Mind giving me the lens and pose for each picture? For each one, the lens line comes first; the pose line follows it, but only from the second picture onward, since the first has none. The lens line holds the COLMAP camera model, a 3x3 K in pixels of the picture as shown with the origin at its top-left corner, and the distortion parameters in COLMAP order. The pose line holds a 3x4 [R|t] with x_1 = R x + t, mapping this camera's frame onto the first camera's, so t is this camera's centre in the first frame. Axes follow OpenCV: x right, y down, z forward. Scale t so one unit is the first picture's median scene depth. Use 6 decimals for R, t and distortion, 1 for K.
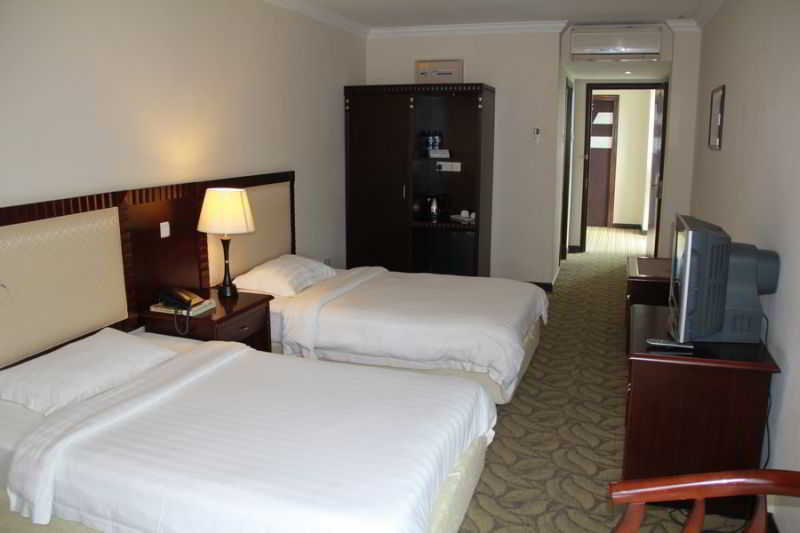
lens RADIAL K [[679.2, 0, 400.0], [0, 679.2, 266.5], [0, 0, 1]] dist [-0.199361, 0.182358]
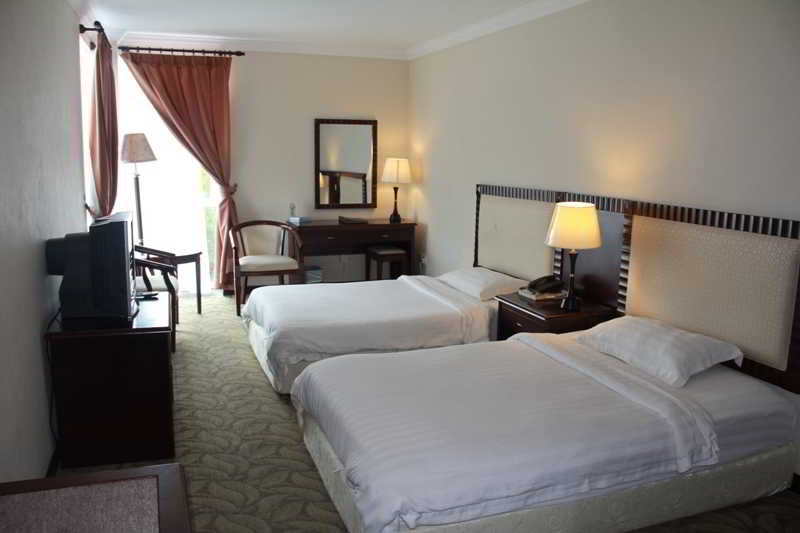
lens RADIAL K [[679.2, 0, 400.0], [0, 679.2, 266.5], [0, 0, 1]] dist [-0.199361, 0.182358]
pose [[-0.779451, 0.201785, -0.593076, 0.619432], [-0.054511, 0.921268, 0.385088, -0.411745], [0.624087, 0.332487, -0.707084, 1.851521]]
